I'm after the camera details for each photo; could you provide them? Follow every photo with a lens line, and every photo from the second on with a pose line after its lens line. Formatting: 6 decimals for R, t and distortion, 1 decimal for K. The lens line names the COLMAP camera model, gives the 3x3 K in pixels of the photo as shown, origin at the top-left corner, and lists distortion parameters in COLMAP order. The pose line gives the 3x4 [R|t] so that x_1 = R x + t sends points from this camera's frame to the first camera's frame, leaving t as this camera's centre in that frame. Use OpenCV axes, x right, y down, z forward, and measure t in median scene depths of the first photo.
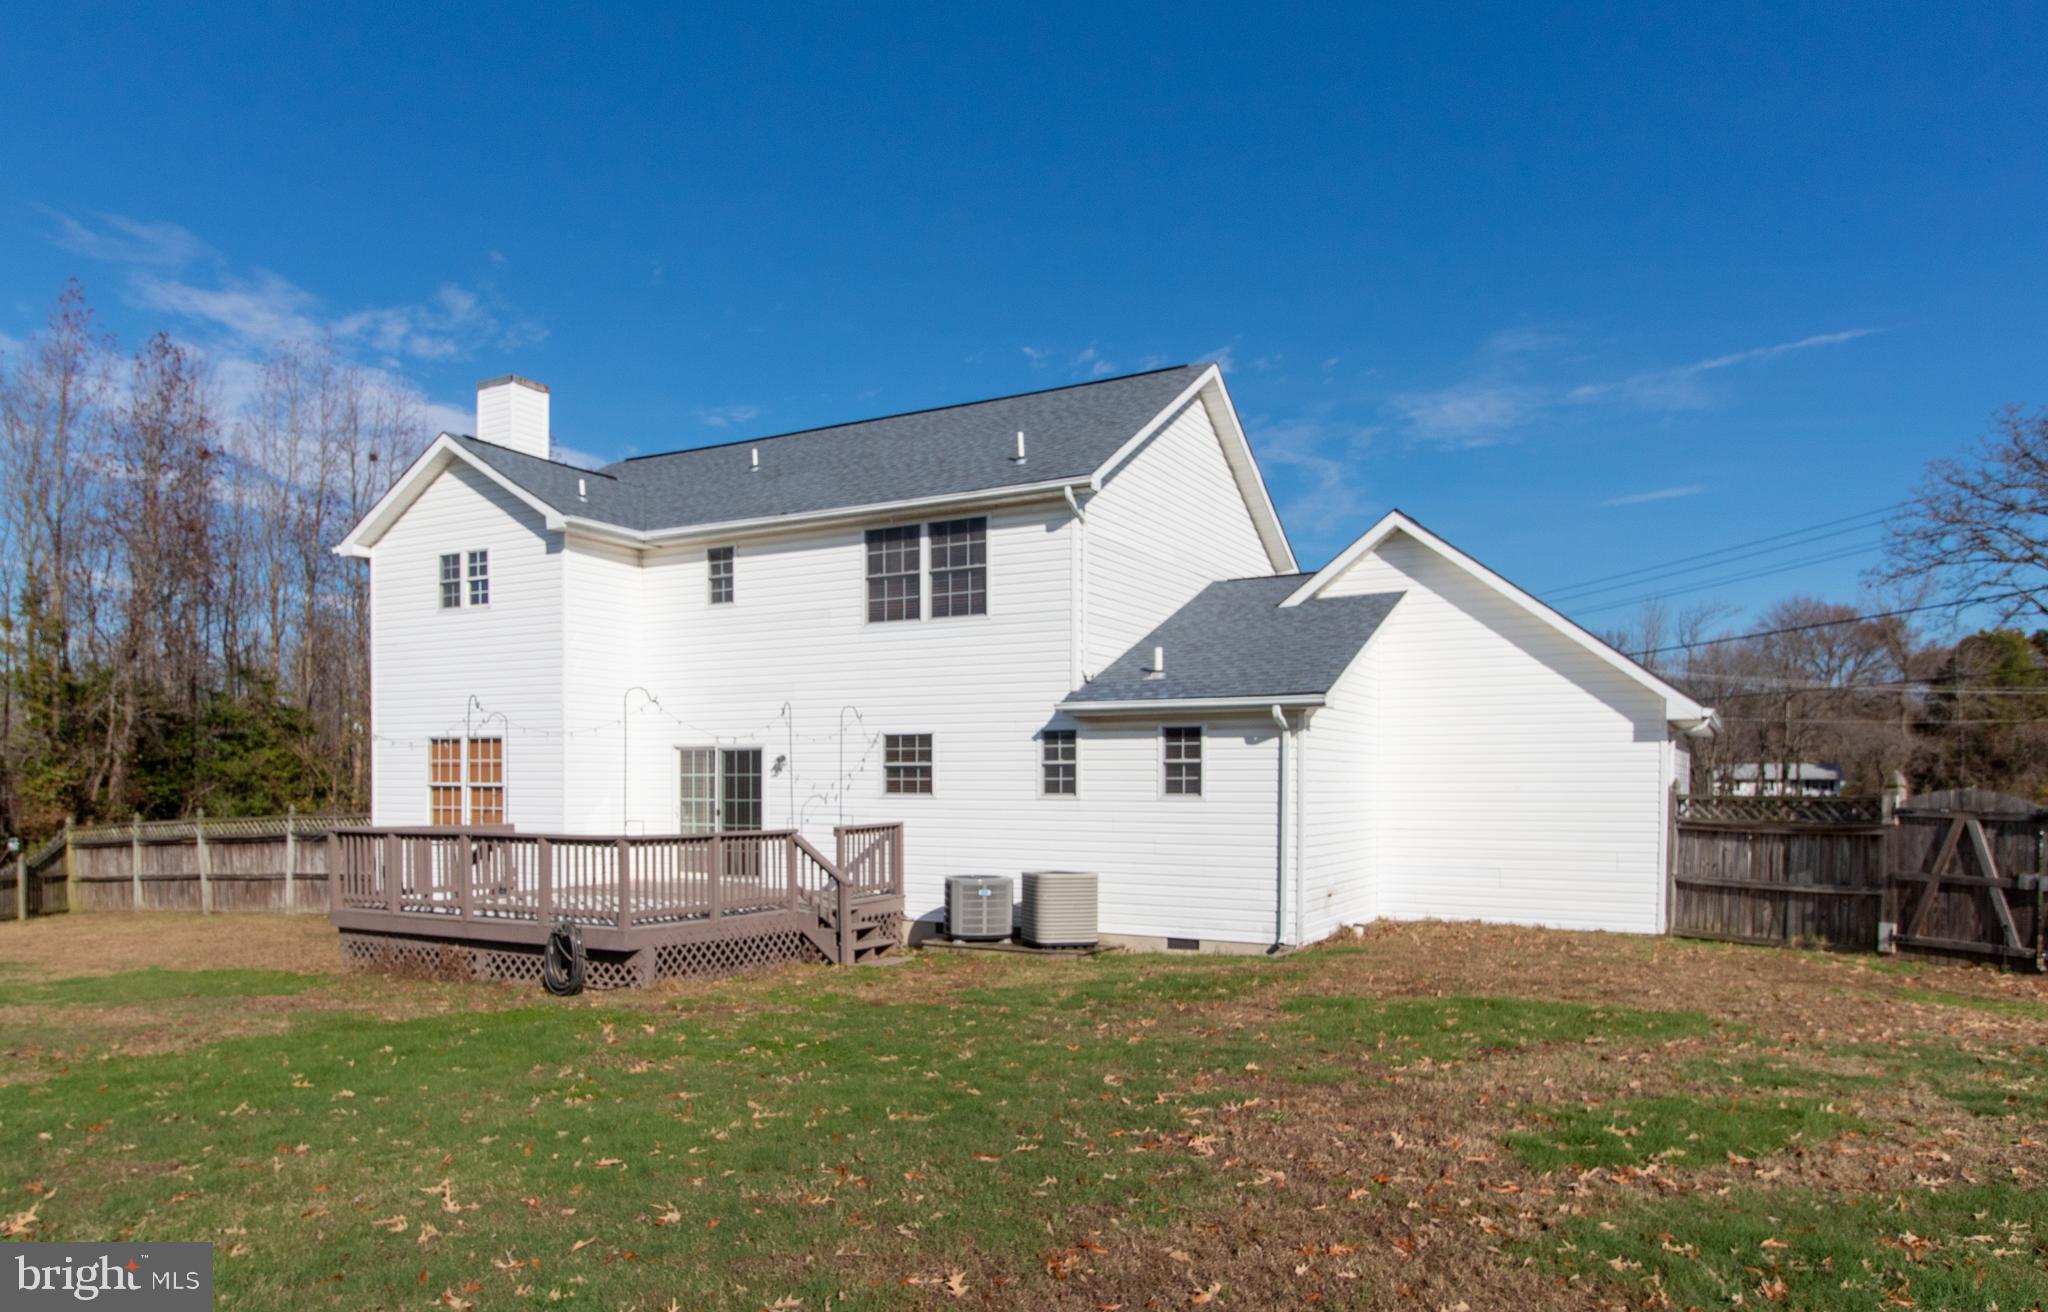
lens RADIAL K [[1358.1, 0, 965.4], [0, 1358.1, 816.9], [0, 0, 1]] dist [-0.000591, 0.001997]
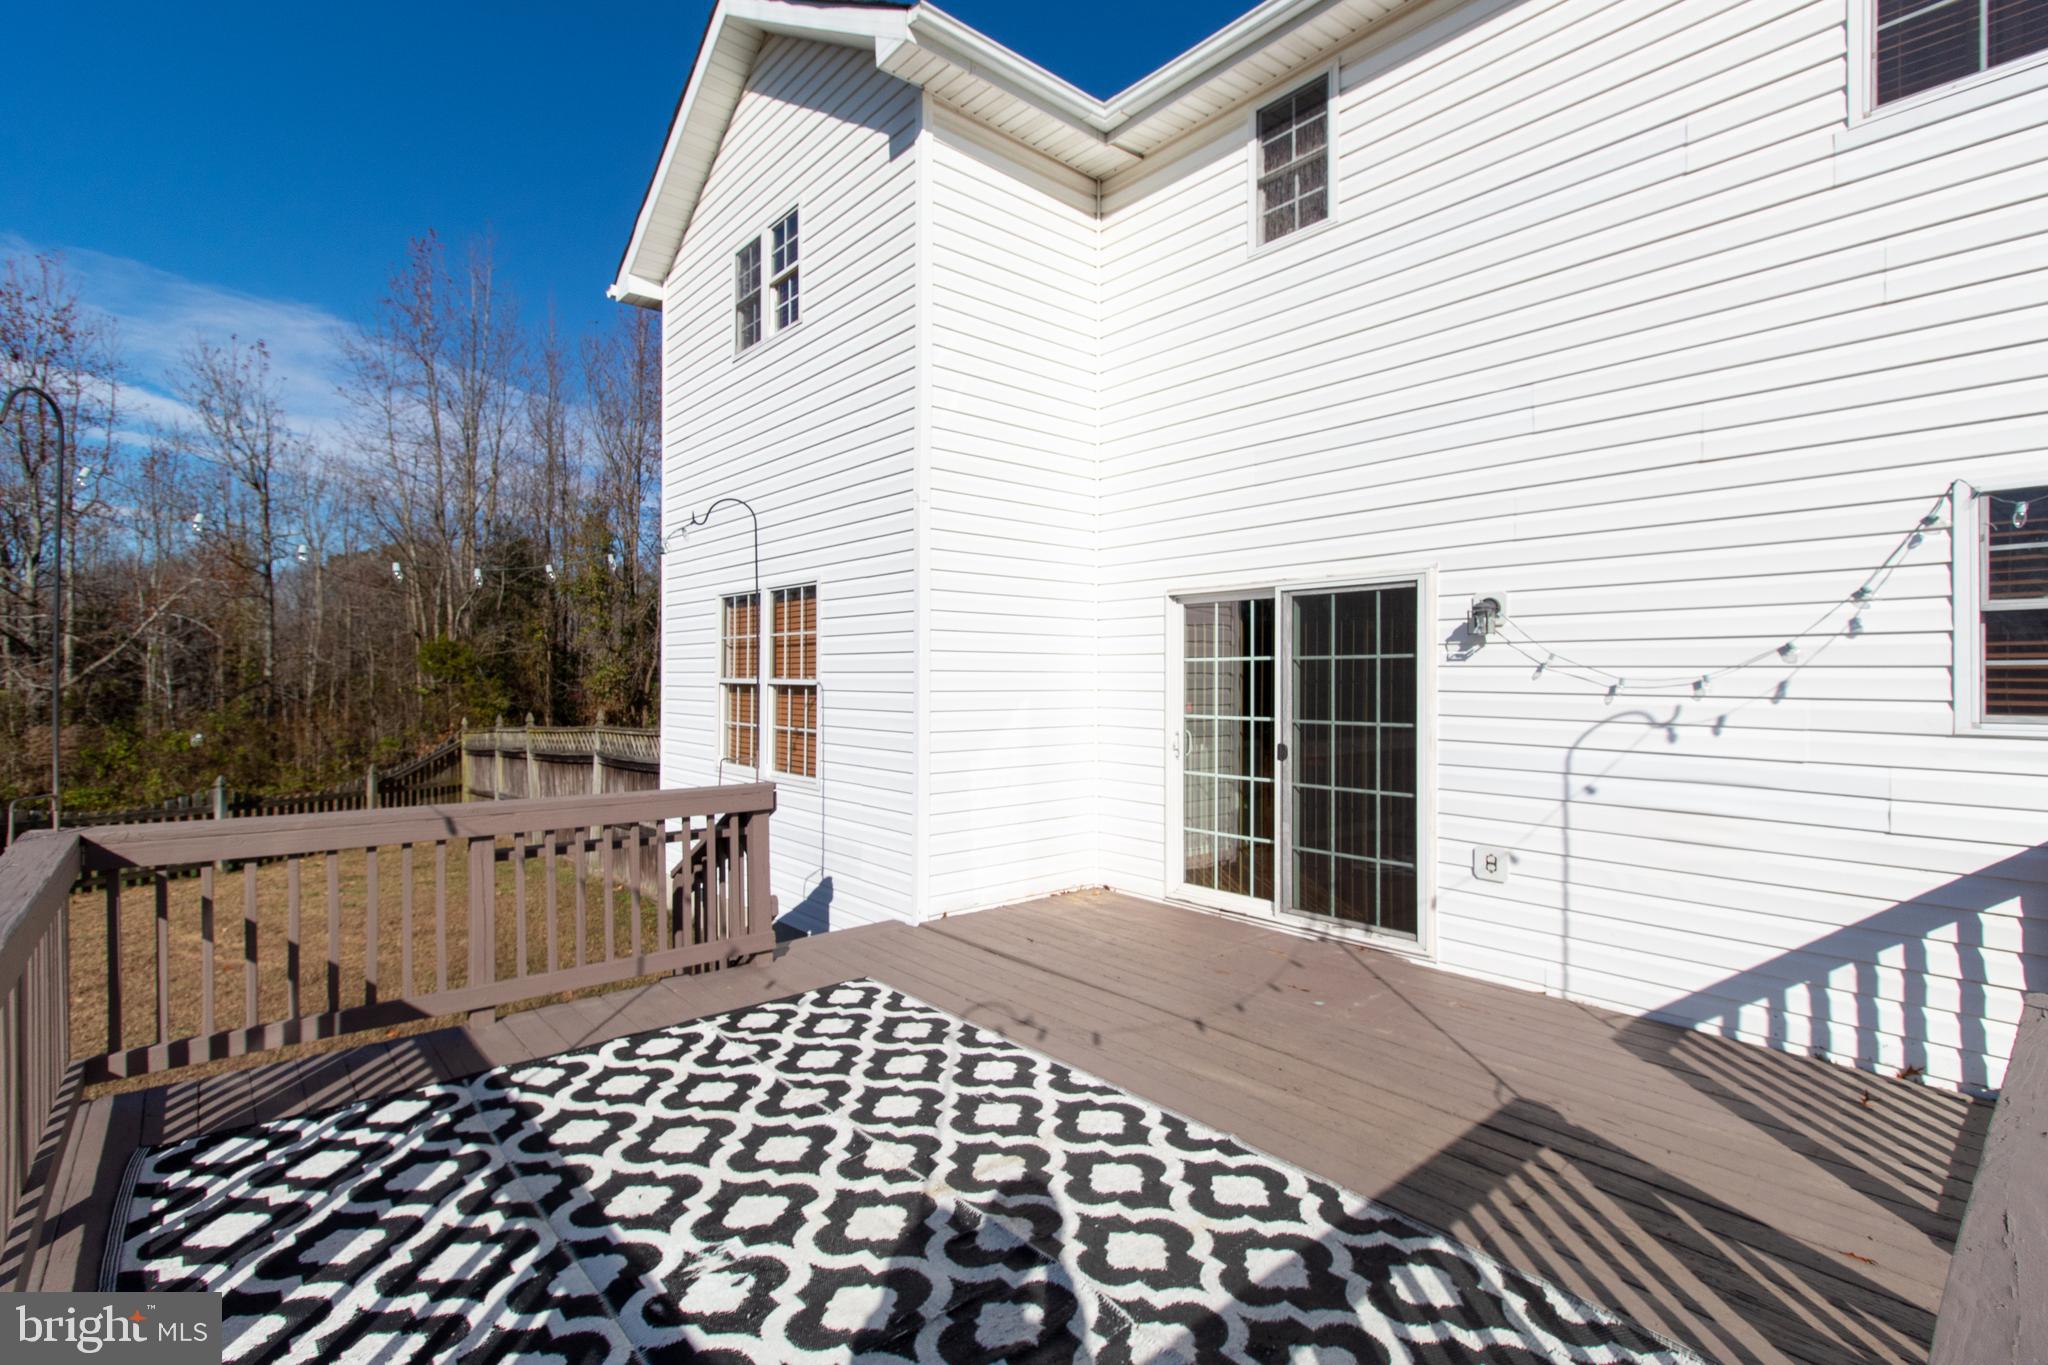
lens RADIAL K [[947.2, 0, 1024.0], [0, 947.2, 682.5], [0, 0, 1]] dist [0.000732, 0.000093]
pose [[0.946025, 0.001234, -0.324090, -0.174970], [-0.007618, 0.999801, -0.018432, -0.019220], [0.324003, 0.019906, 0.945847, 0.760555]]
